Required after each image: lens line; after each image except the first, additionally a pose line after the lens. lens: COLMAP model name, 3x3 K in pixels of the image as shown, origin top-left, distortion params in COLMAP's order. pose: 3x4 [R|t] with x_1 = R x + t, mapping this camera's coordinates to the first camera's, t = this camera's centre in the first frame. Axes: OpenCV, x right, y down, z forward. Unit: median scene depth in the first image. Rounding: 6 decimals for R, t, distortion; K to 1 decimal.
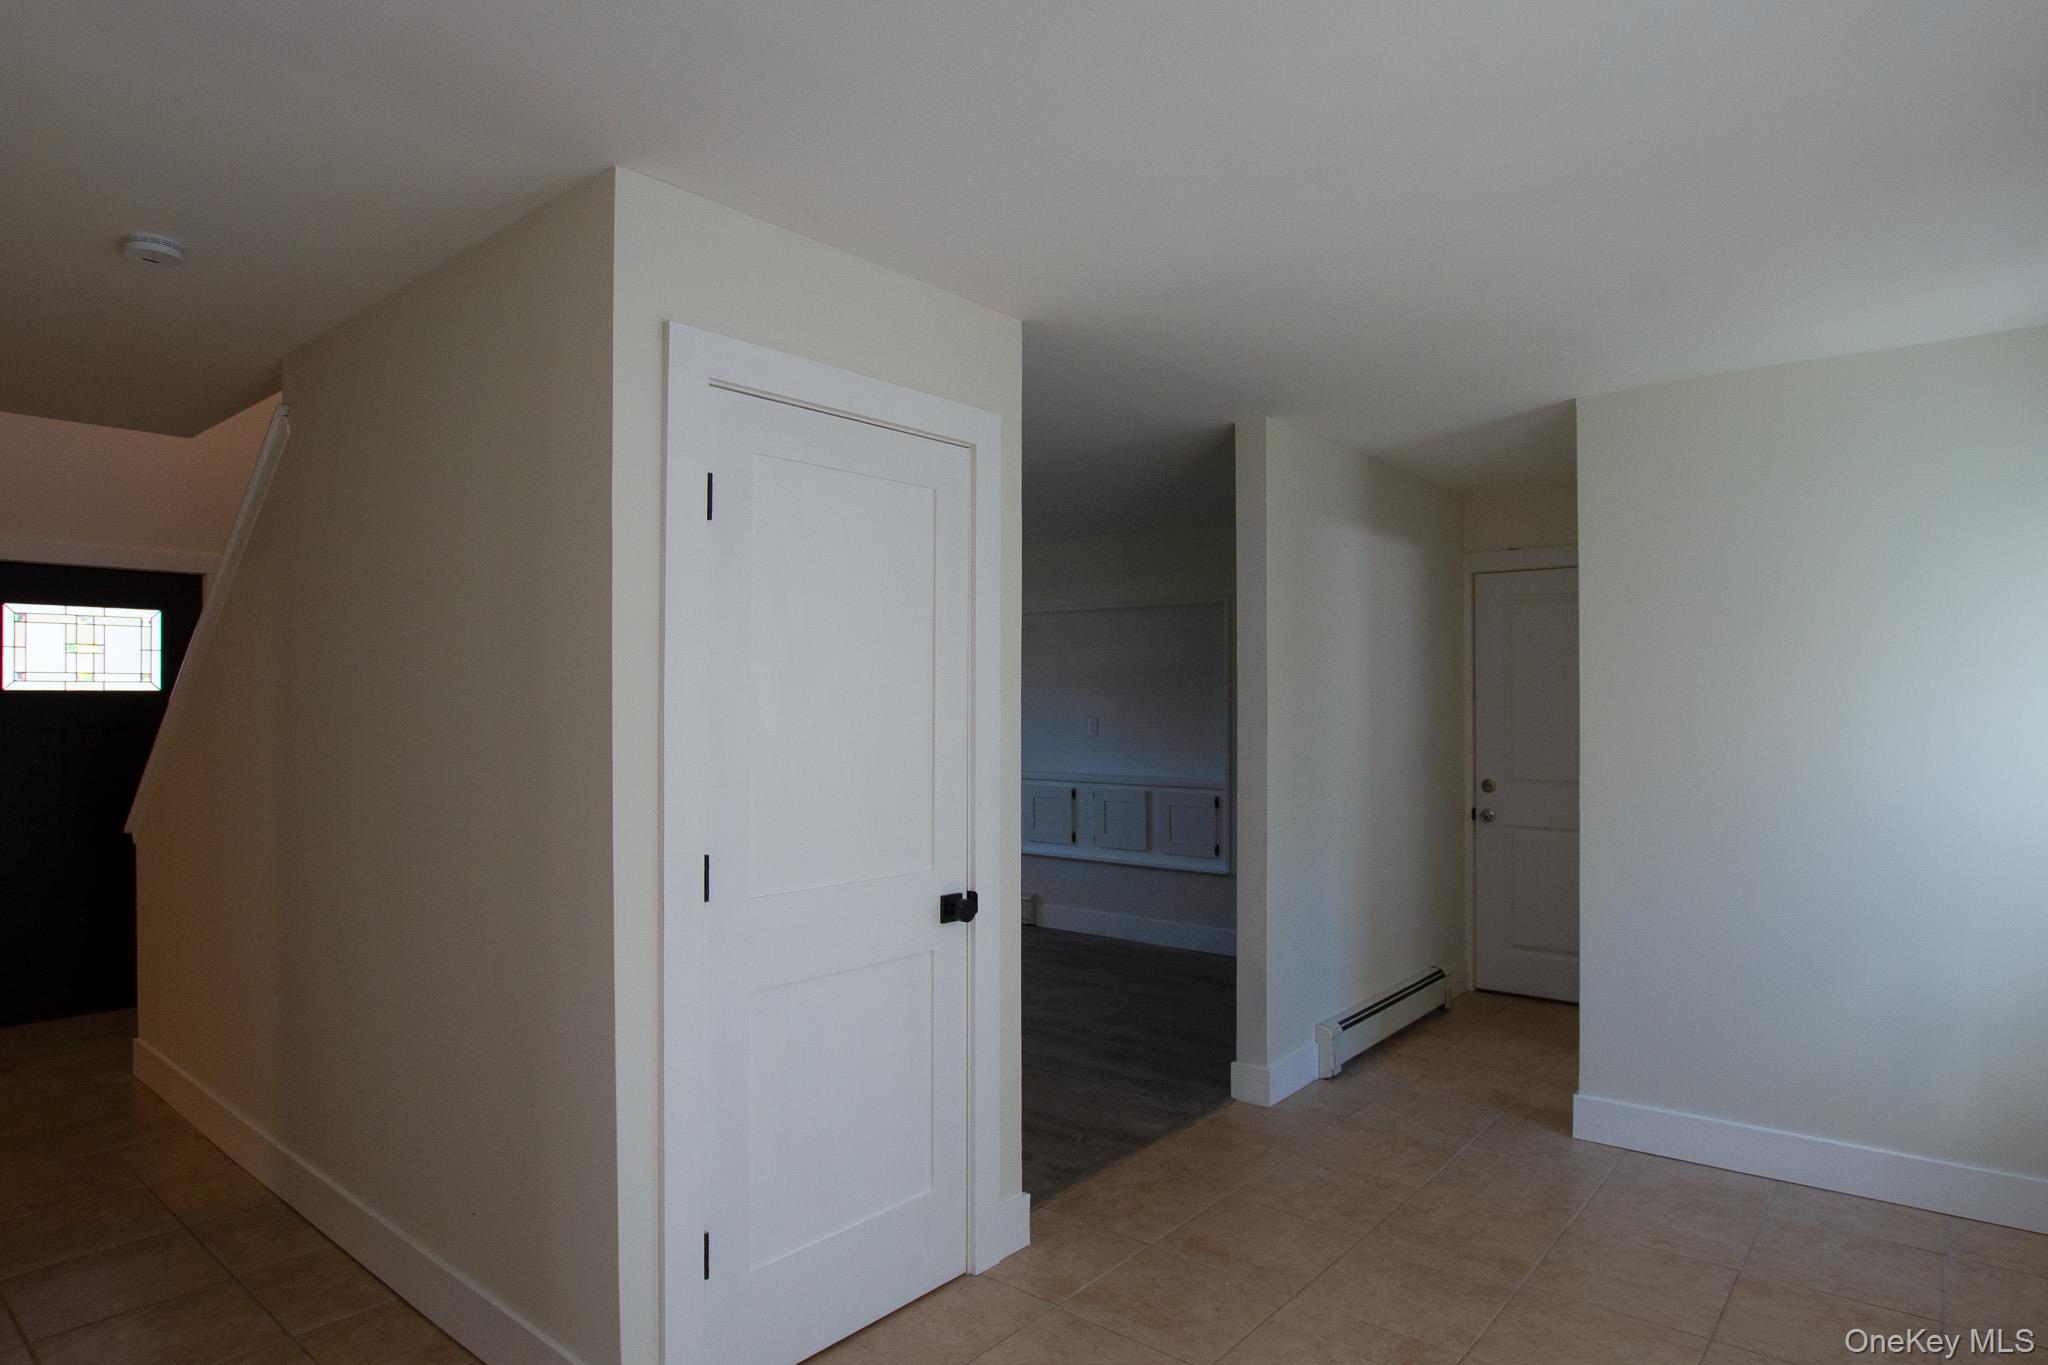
lens RADIAL K [[1167.4, 0, 1019.1], [0, 1167.4, 694.3], [0, 0, 1]] dist [-0.015182, -0.003745]
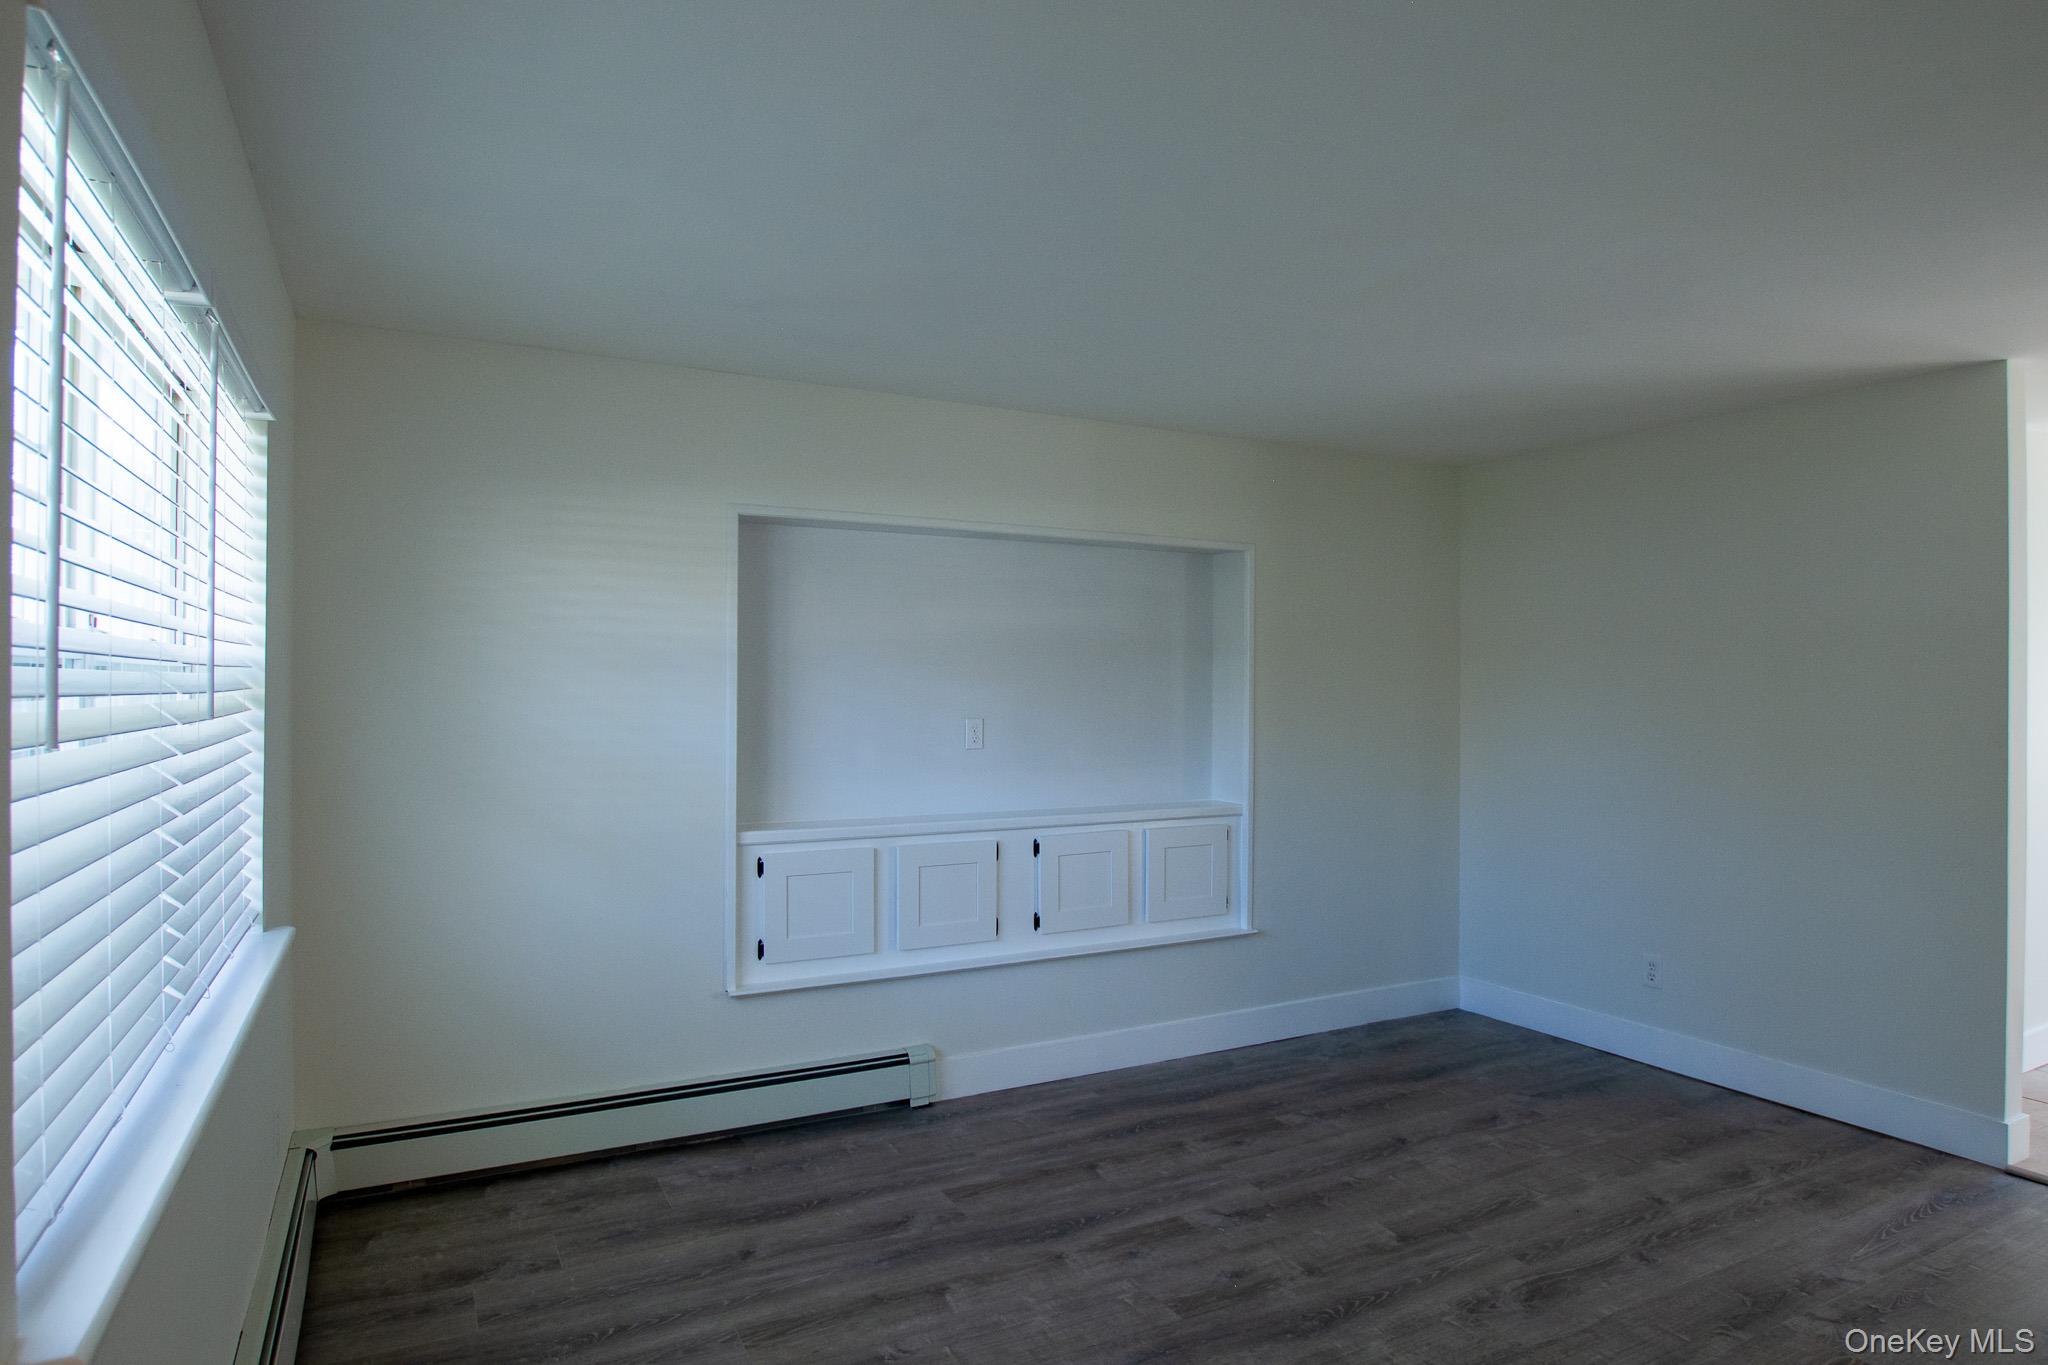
lens RADIAL K [[1167.4, 0, 1035.4], [0, 1167.4, 685.8], [0, 0, 1]] dist [-0.015182, -0.003745]
pose [[0.365895, 0.000602, 0.930656, -0.510603], [-0.010089, 0.999944, 0.003319, 0.001363], [-0.930601, -0.010604, 0.365881, 0.814437]]
